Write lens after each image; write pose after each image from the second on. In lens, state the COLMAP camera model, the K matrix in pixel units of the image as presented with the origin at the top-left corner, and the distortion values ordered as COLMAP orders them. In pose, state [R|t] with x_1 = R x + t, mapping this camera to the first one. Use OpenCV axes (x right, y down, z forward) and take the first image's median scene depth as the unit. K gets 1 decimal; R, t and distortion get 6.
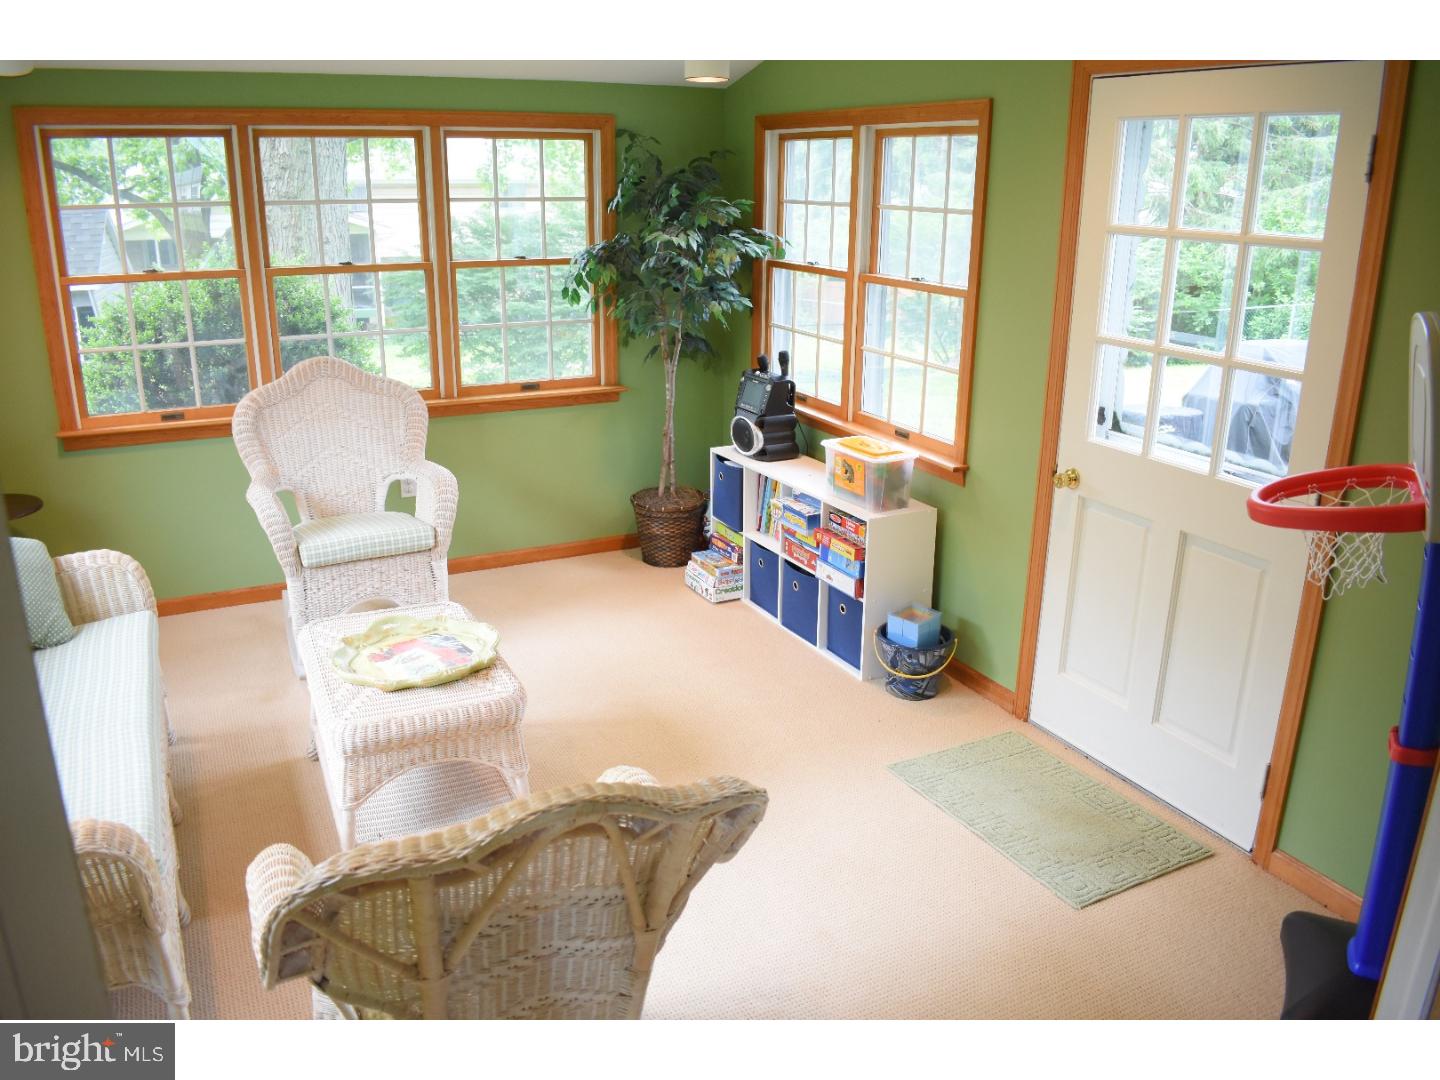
lens RADIAL K [[1120.3, 0, 728.5], [0, 1120.3, 548.0], [0, 0, 1]] dist [-0.099068, 0.015793]
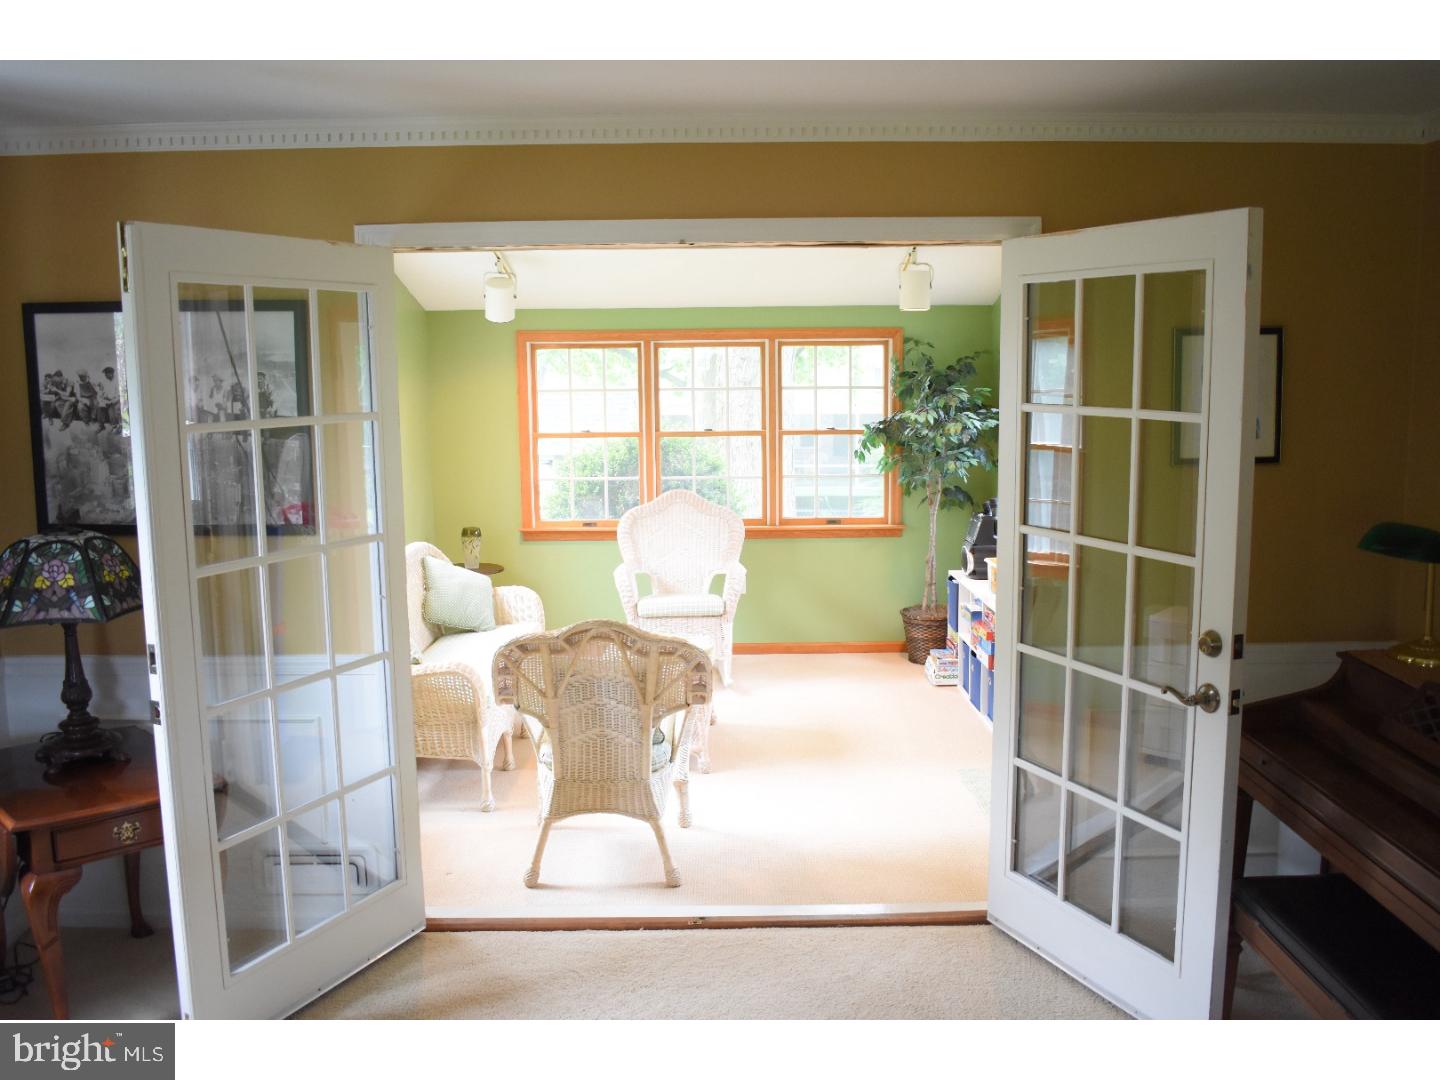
lens RADIAL K [[1271.8, 0, 718.3], [0, 1271.8, 536.4], [0, 0, 1]] dist [-0.057694, -0.011956]
pose [[0.888678, 0.041929, -0.456611, 0.441530], [-0.124040, 0.980665, -0.151363, 0.136550], [0.441436, 0.191151, 0.876696, -0.457498]]
